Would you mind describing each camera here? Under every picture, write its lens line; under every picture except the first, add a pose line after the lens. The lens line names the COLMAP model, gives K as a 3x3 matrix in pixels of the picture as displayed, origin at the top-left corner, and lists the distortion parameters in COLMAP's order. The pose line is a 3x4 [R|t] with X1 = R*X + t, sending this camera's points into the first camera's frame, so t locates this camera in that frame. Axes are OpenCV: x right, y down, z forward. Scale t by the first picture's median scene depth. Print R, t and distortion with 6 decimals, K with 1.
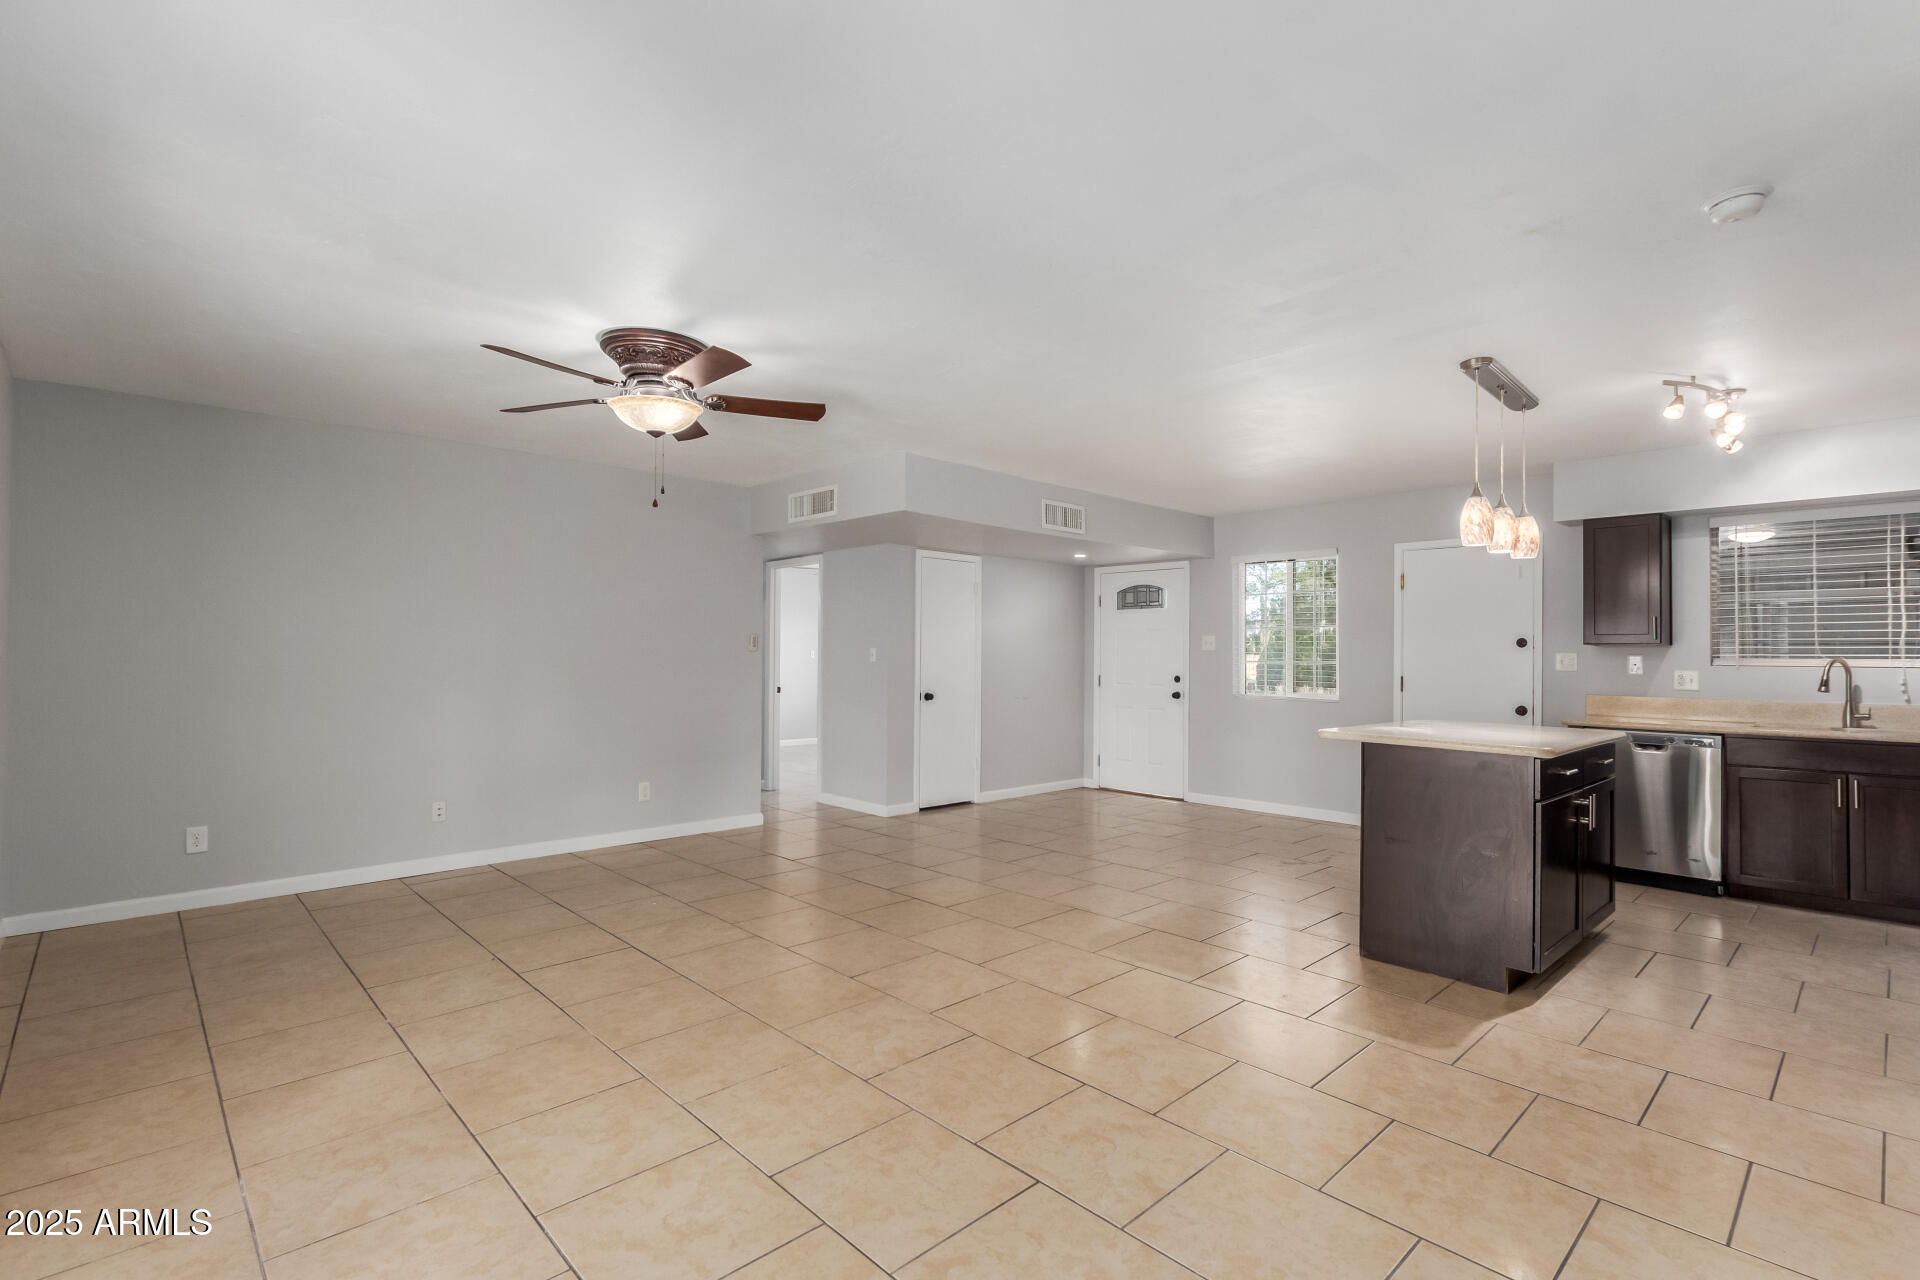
lens RADIAL K [[880.6, 0, 966.3], [0, 880.6, 648.3], [0, 0, 1]] dist [0.007373, -0.002158]
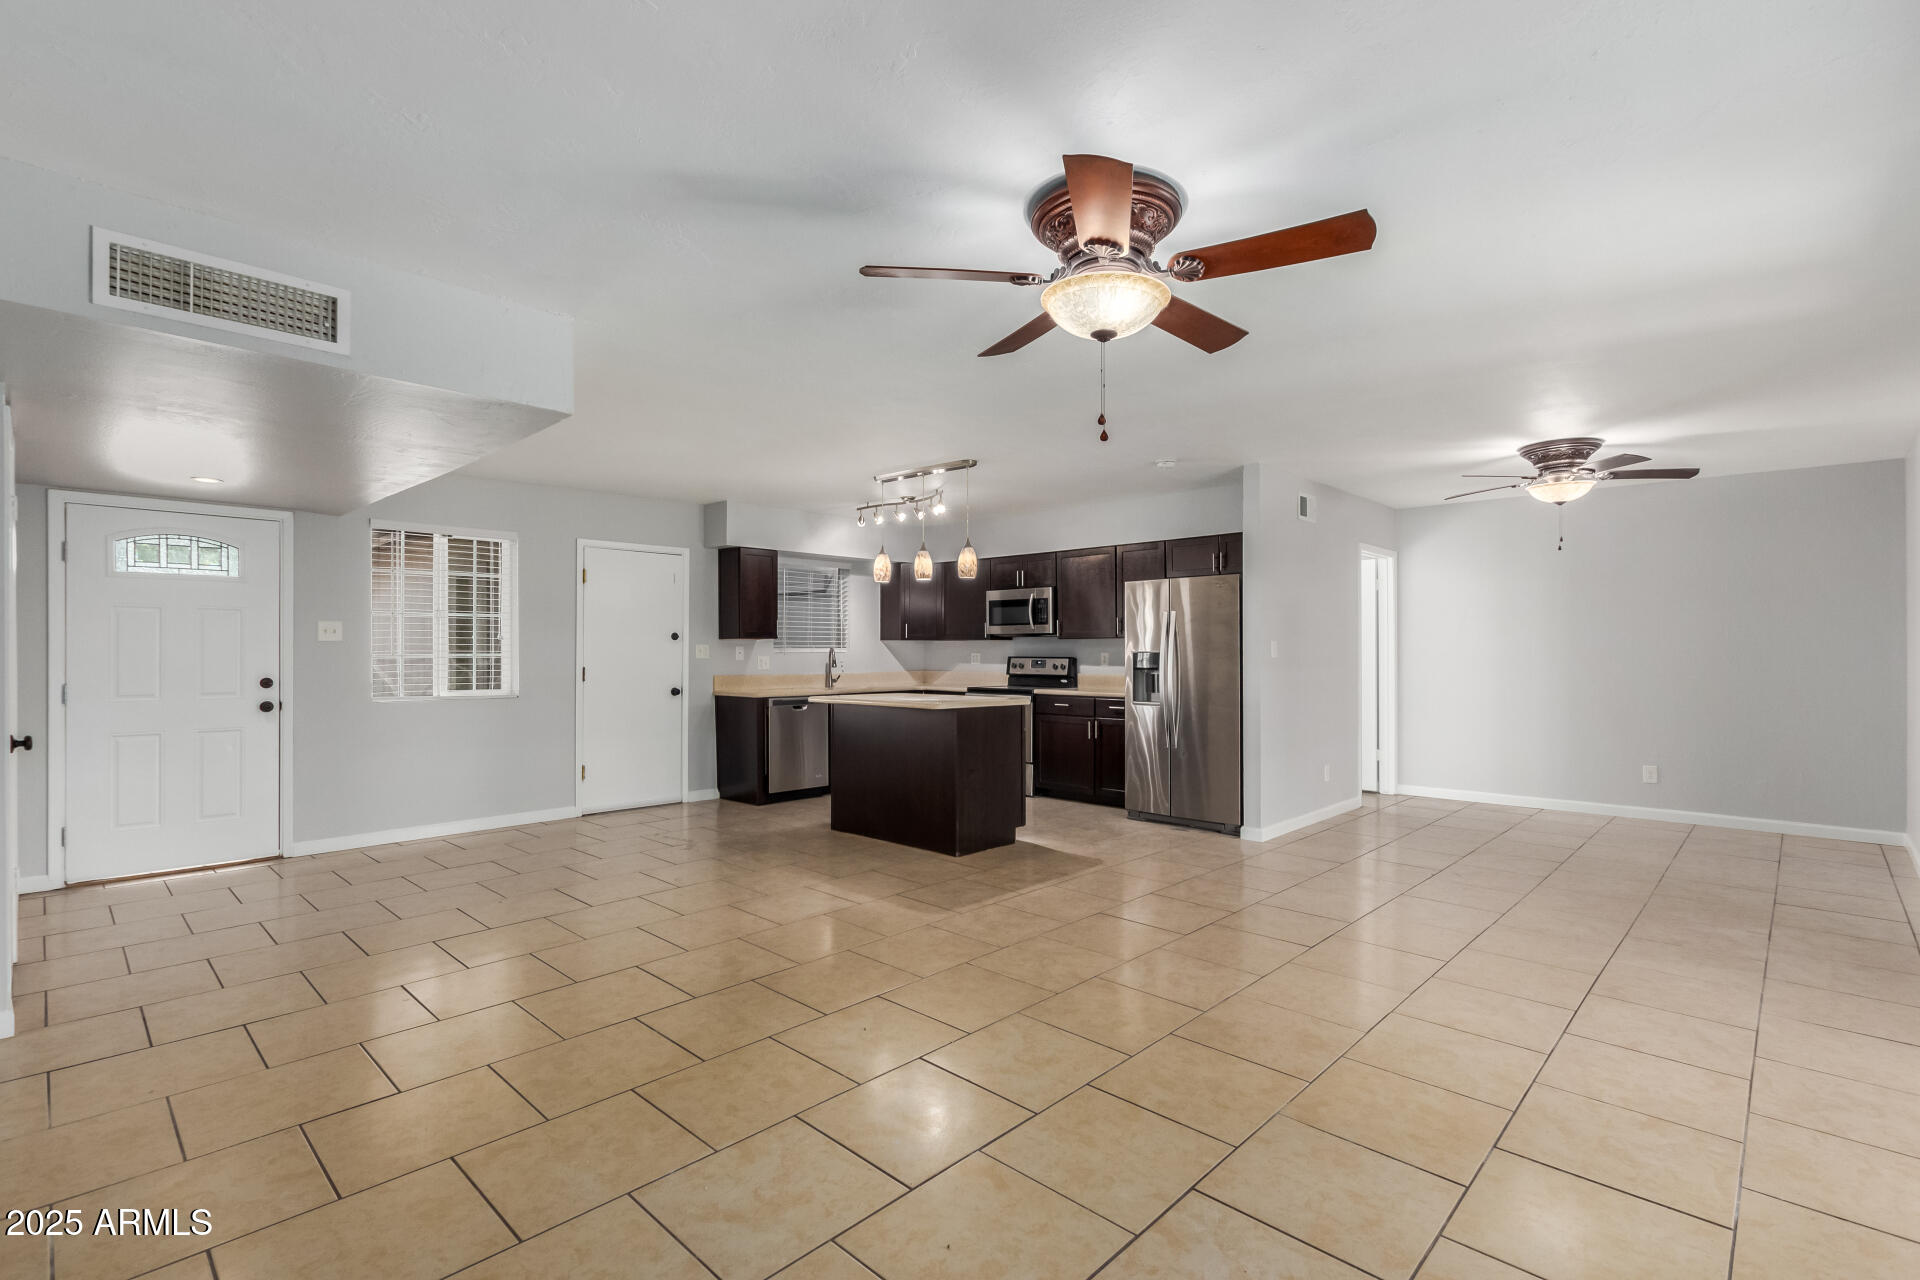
lens RADIAL K [[880.6, 0, 951.9], [0, 880.6, 655.3], [0, 0, 1]] dist [0.007373, -0.002158]
pose [[-0.036398, -0.012996, 0.999253, -0.765027], [-0.007205, 0.999893, 0.012741, 0.001985], [-0.999311, -0.006735, -0.036488, 0.831447]]
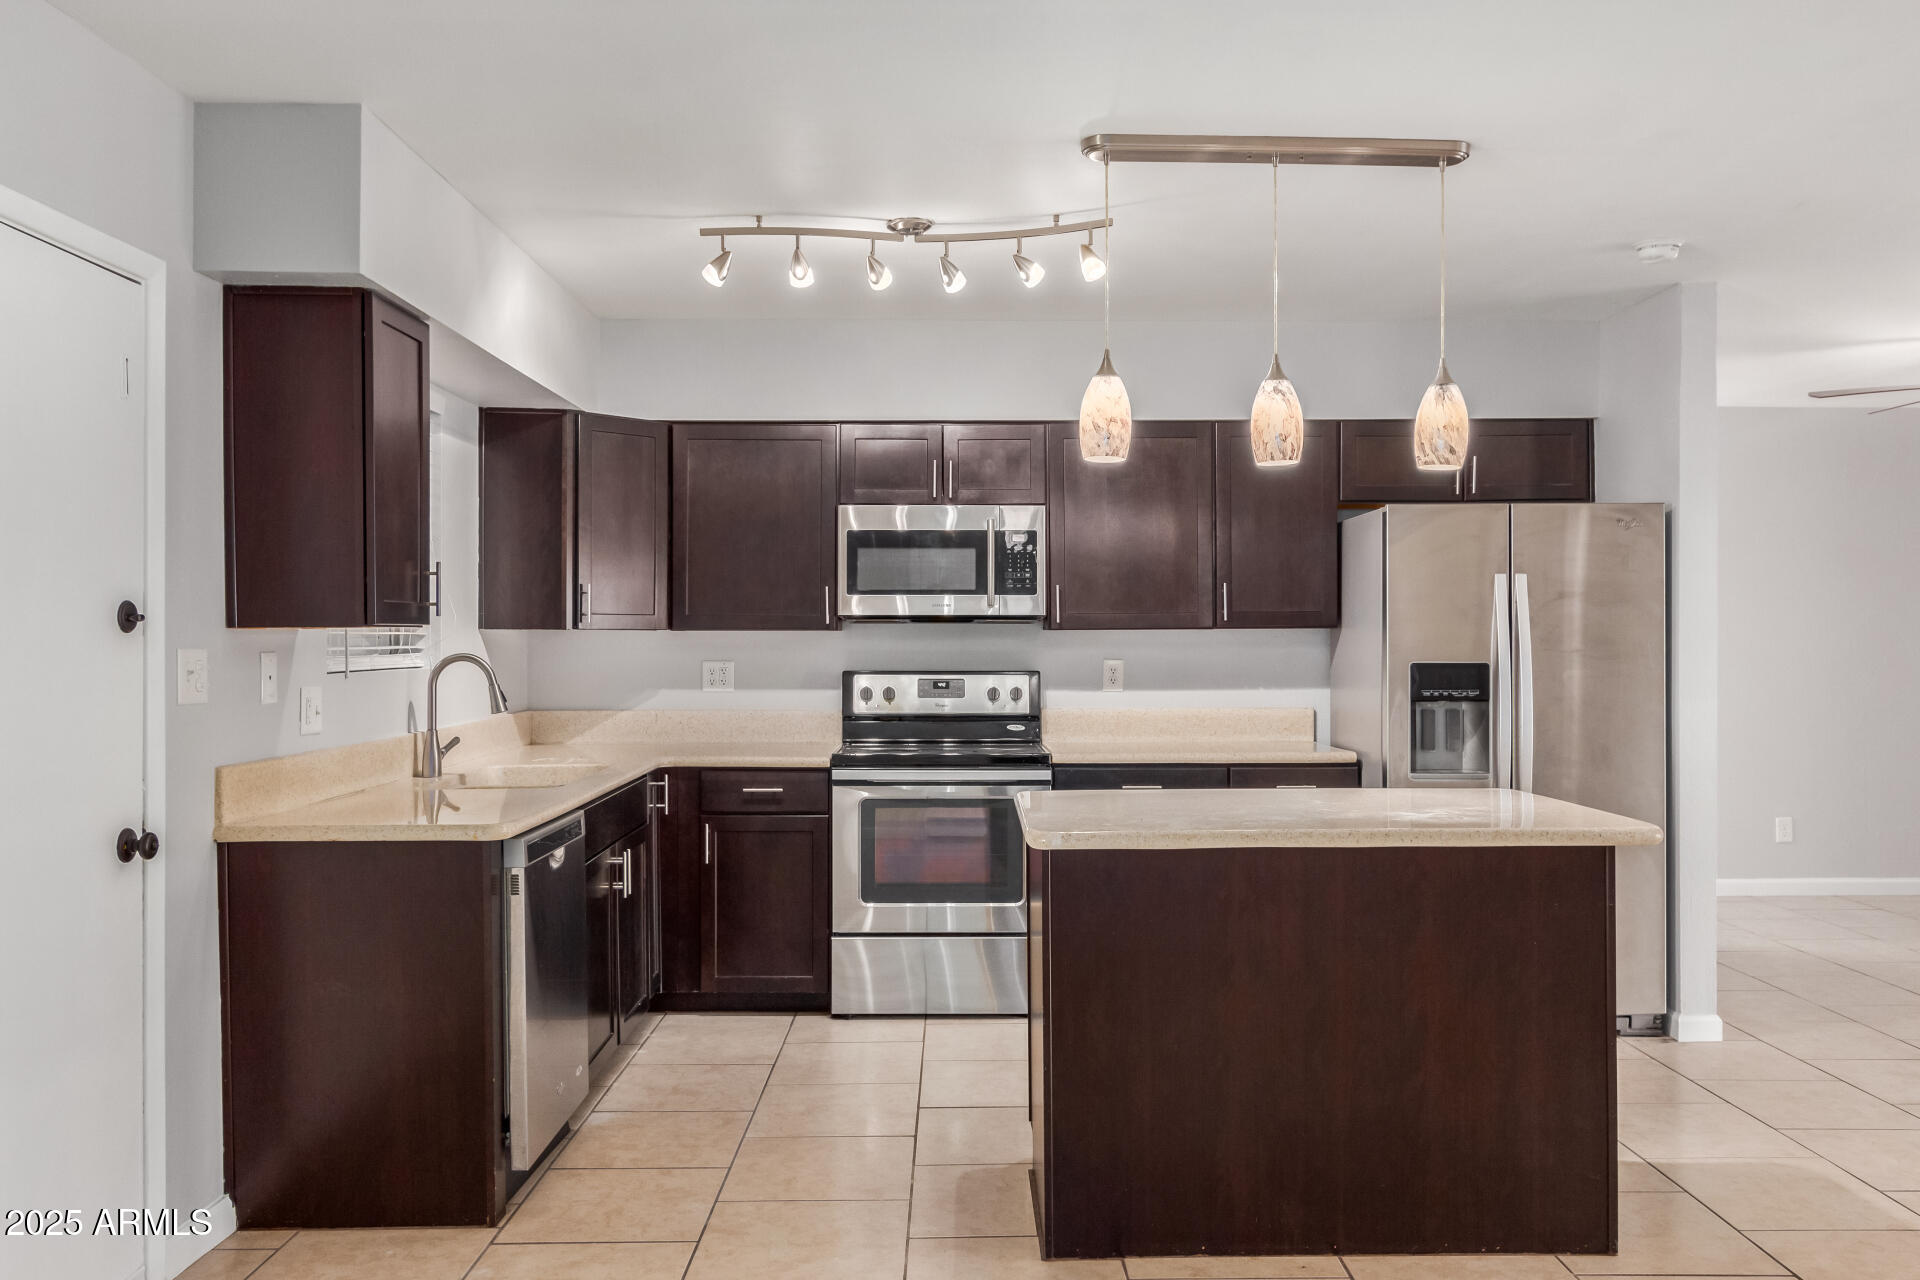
lens RADIAL K [[1499.4, 0, 963.4], [0, 1499.4, 638.6], [0, 0, 1]] dist [-0.008808, 0.000703]
pose [[-0.726162, -0.007385, 0.687484, 0.104457], [-0.009206, 0.999957, 0.001018, -0.002411], [-0.687462, -0.005589, -0.726199, 1.474627]]
